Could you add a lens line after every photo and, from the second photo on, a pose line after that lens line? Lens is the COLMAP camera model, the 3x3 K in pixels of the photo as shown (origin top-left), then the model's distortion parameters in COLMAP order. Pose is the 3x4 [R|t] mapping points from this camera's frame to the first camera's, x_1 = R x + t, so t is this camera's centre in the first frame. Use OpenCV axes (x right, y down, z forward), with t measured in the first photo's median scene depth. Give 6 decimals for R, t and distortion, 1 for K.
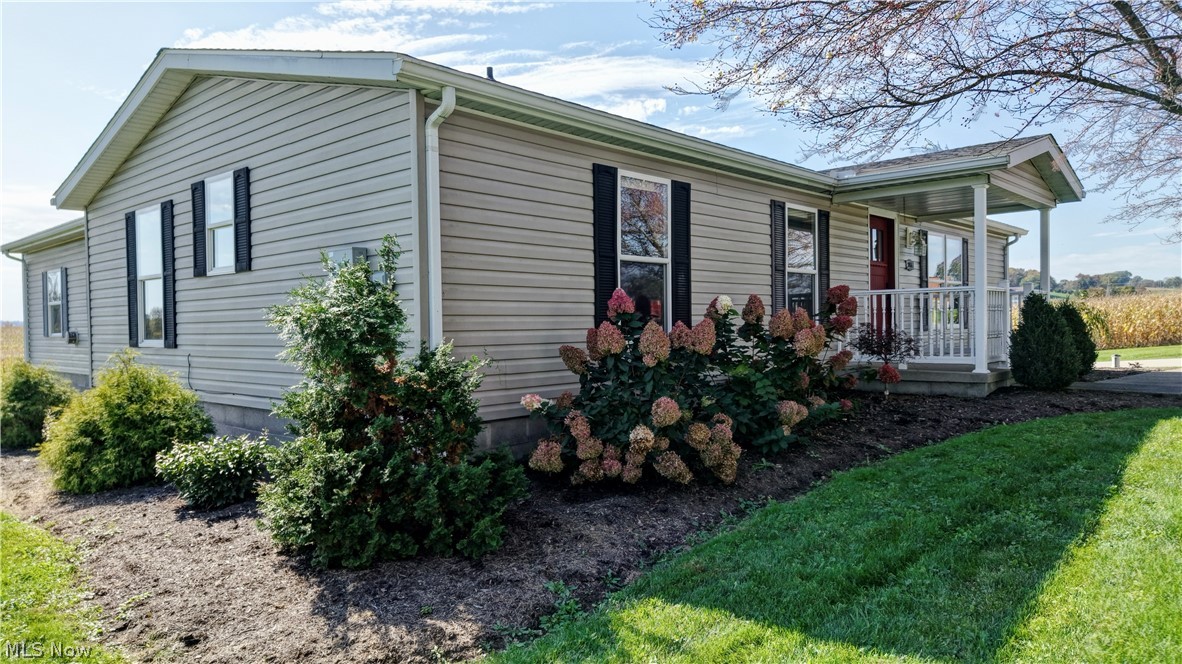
lens RADIAL K [[801.0, 0, 591.0], [0, 801.0, 332.0], [0, 0, 1]] dist [0.002087, -0.000256]
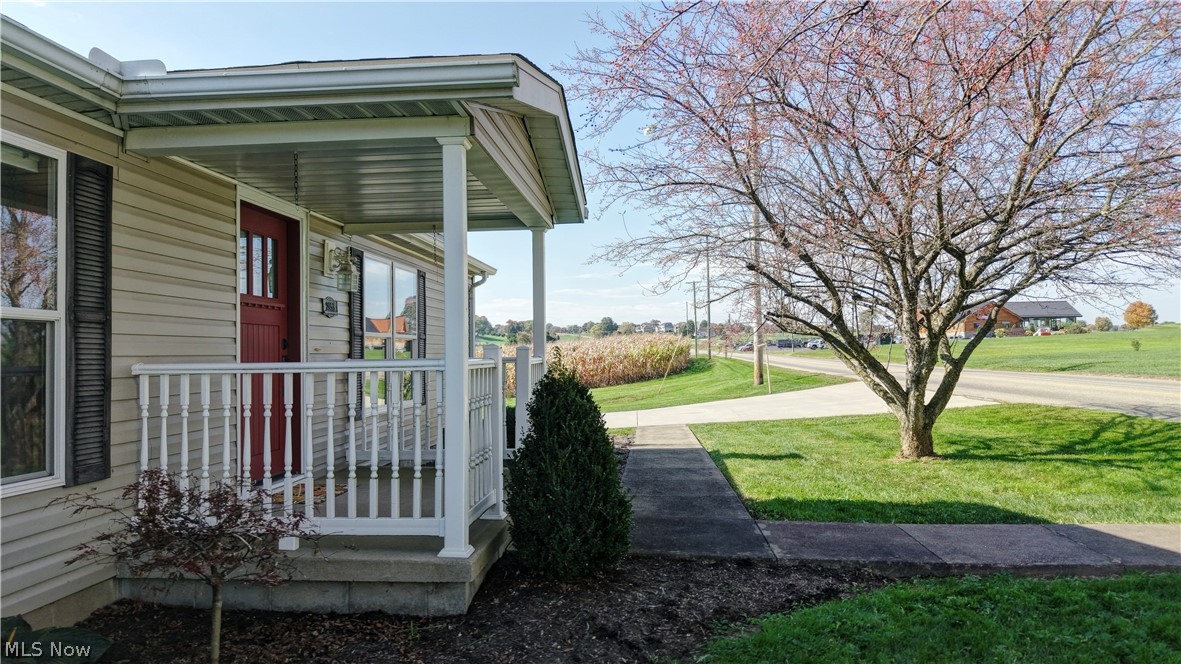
lens RADIAL K [[800.4, 0, 590.5], [0, 800.4, 332.0], [0, 0, 1]] dist [0.002087, -0.000256]
pose [[0.797705, 0.023238, 0.602600, 0.226577], [0.006567, 0.998863, -0.047213, -0.042570], [-0.603012, 0.041620, 0.796645, 0.489719]]
